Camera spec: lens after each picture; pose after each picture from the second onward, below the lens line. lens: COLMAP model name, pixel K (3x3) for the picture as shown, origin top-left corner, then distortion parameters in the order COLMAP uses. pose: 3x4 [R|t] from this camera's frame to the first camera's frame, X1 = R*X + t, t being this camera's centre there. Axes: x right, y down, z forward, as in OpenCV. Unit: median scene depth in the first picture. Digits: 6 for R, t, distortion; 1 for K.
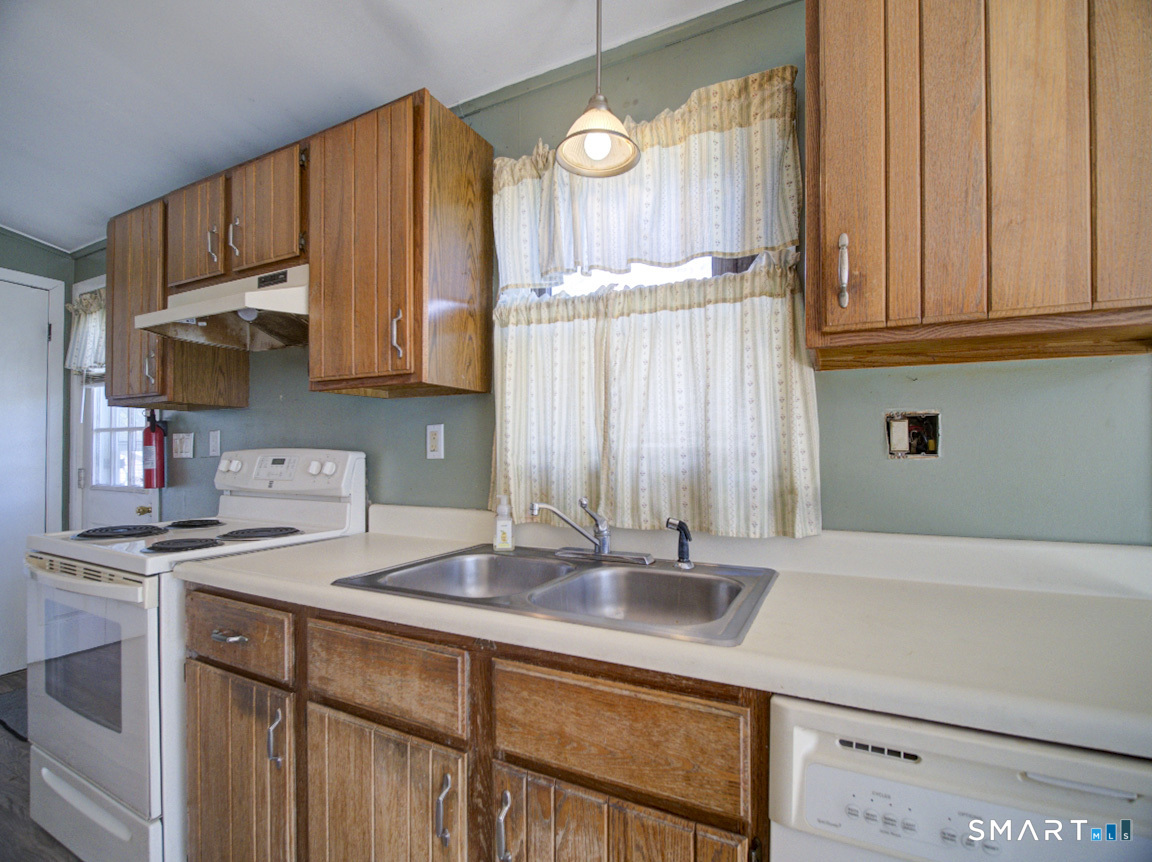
lens RADIAL K [[527.6, 0, 578.7], [0, 527.6, 455.7], [0, 0, 1]] dist [-0.015648, -0.001841]
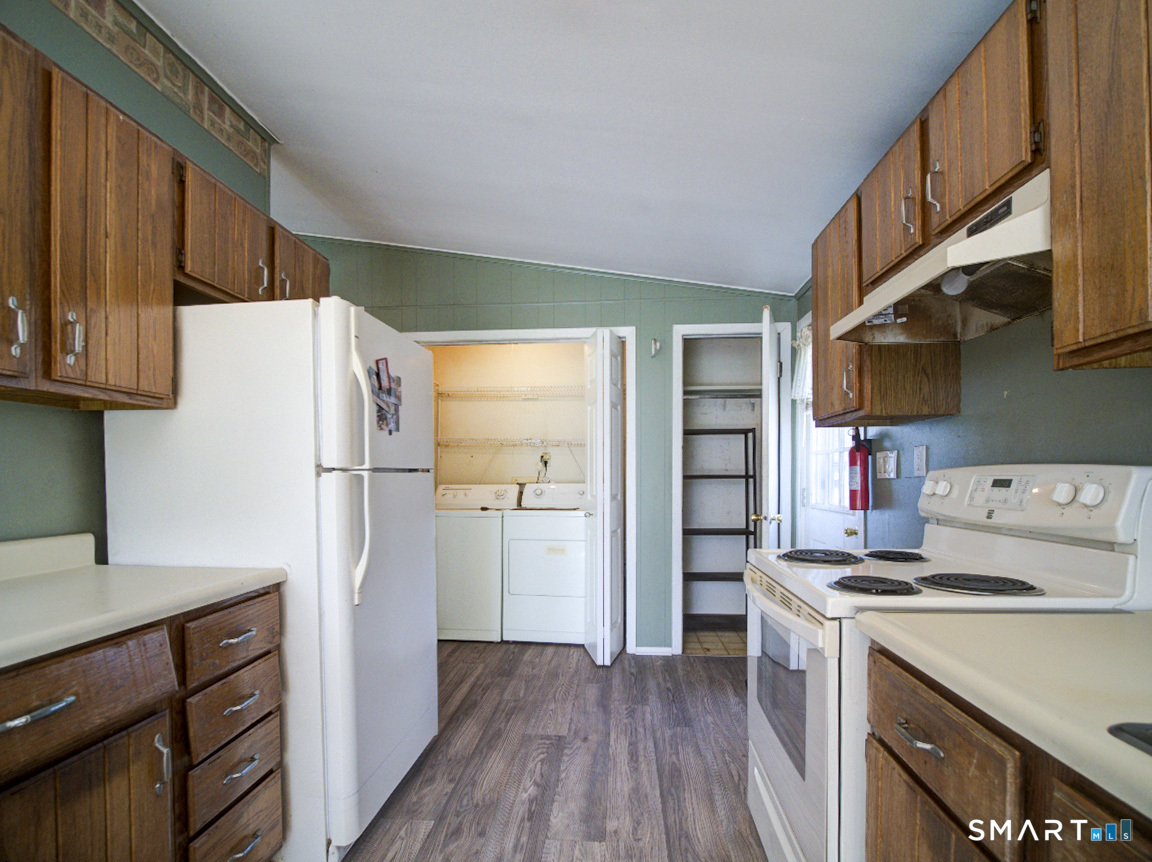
lens RADIAL K [[527.6, 0, 584.2], [0, 527.6, 483.4], [0, 0, 1]] dist [-0.015648, -0.001841]
pose [[0.362861, 0.005361, -0.931828, -0.124819], [0.008104, 0.999927, 0.008908, 0.000660], [0.931808, -0.010784, 0.362791, 0.227795]]
